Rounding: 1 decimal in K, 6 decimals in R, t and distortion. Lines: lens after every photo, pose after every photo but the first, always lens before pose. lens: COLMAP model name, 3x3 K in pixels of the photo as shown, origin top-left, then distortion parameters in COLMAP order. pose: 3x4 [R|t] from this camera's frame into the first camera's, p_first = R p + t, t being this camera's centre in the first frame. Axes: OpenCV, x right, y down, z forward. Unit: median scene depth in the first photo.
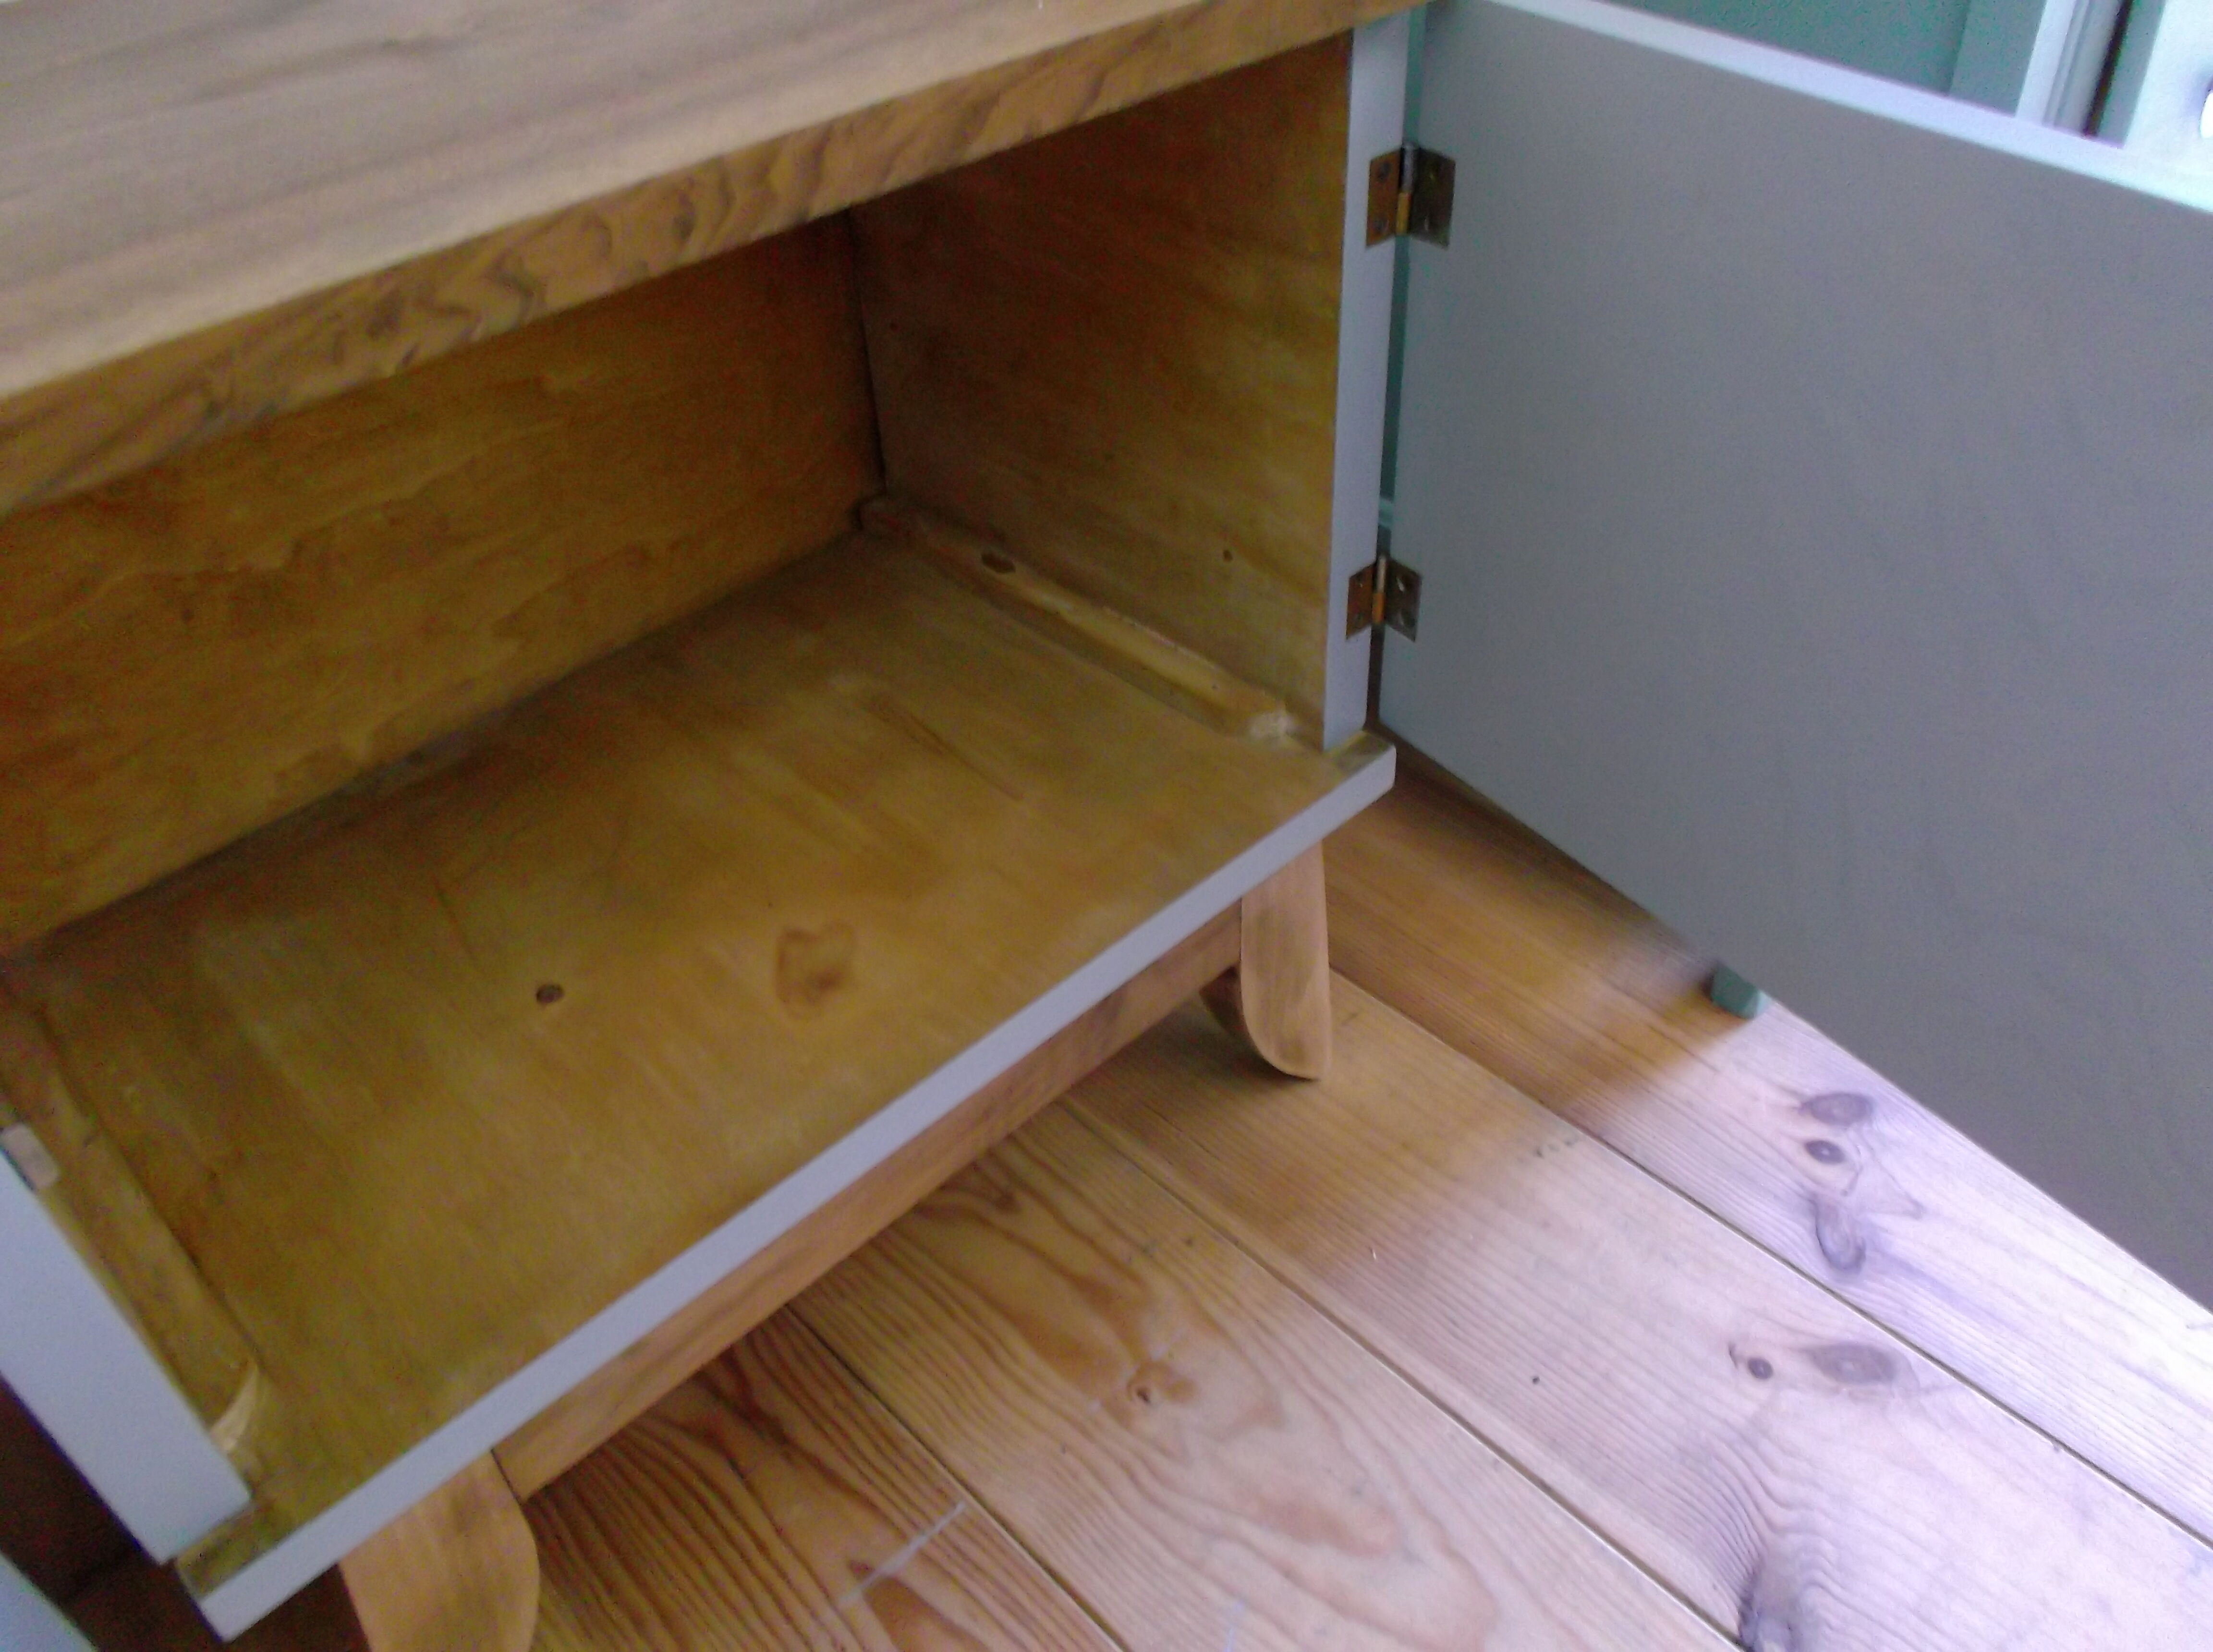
lens RADIAL K [[1733.7, 0, 1096.7], [0, 1733.7, 794.9], [0, 0, 1]] dist [-0.008239, 0.002435]
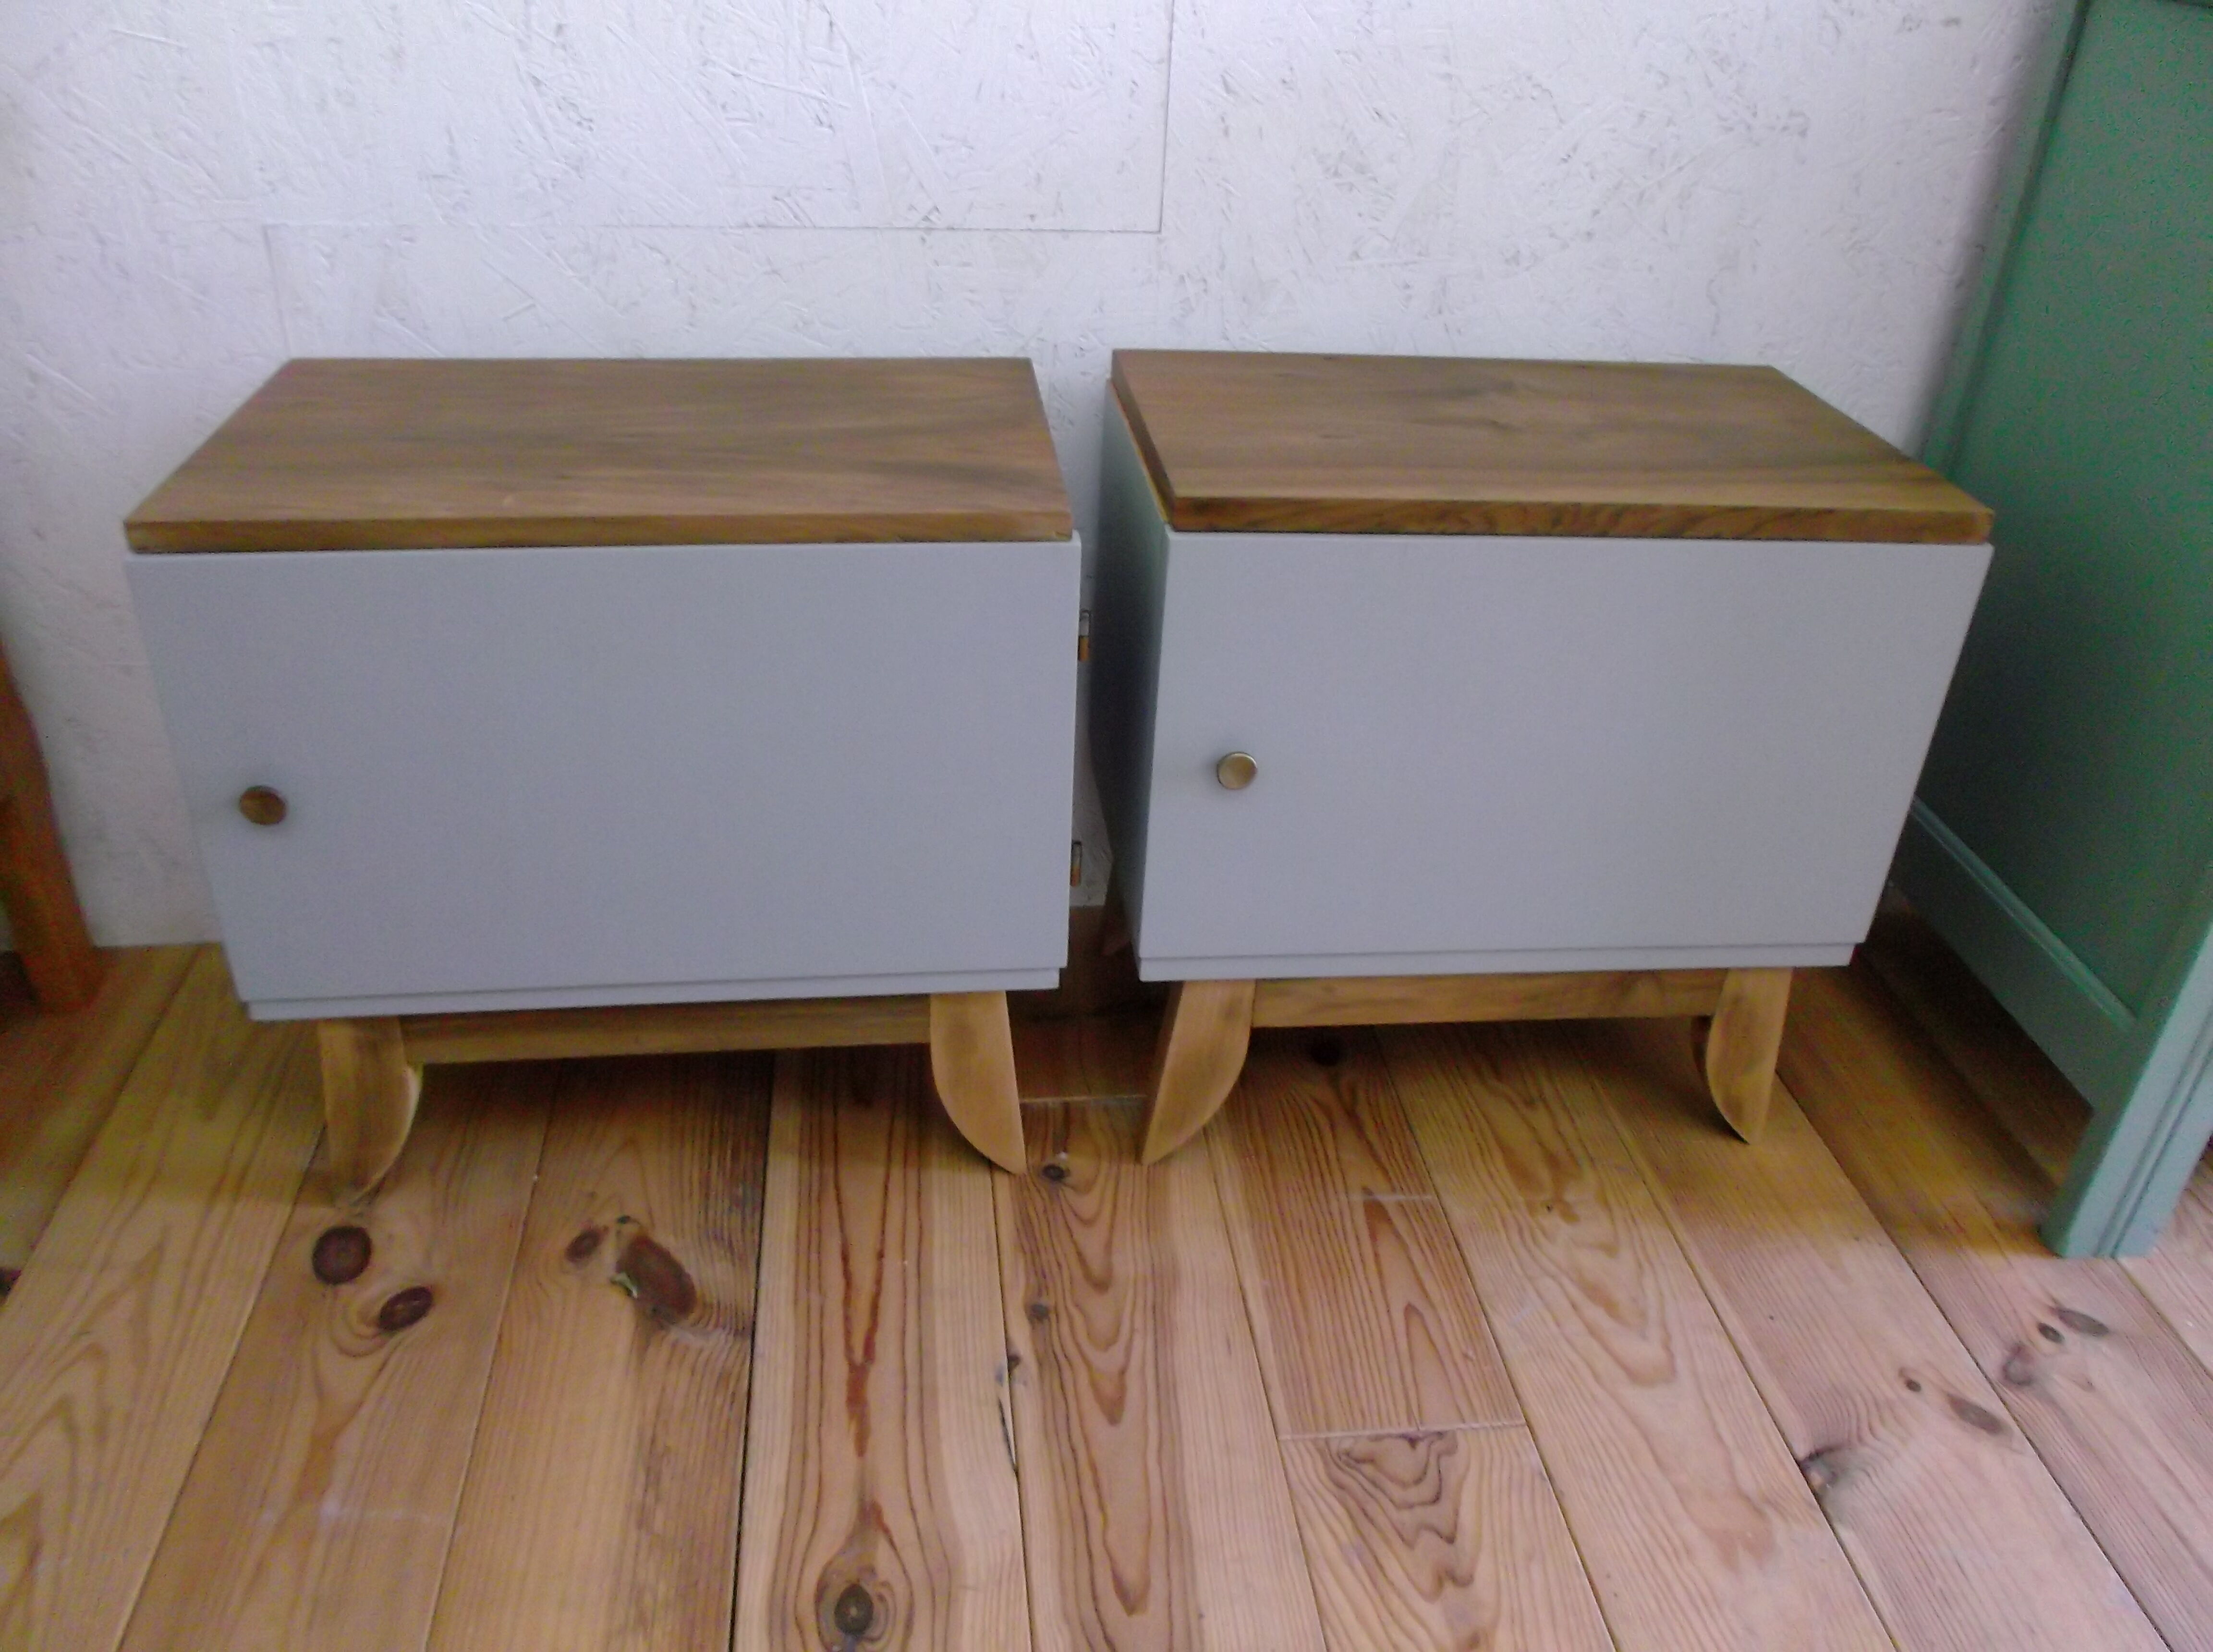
lens RADIAL K [[1685.5, 0, 1121.5], [0, 1685.5, 799.7], [0, 0, 1]] dist [-0.010033, -0.006417]
pose [[0.795720, 0.381284, -0.470587, 0.333339], [-0.454525, 0.889445, -0.047906, 0.263592], [0.400295, 0.252014, 0.881052, -0.788888]]
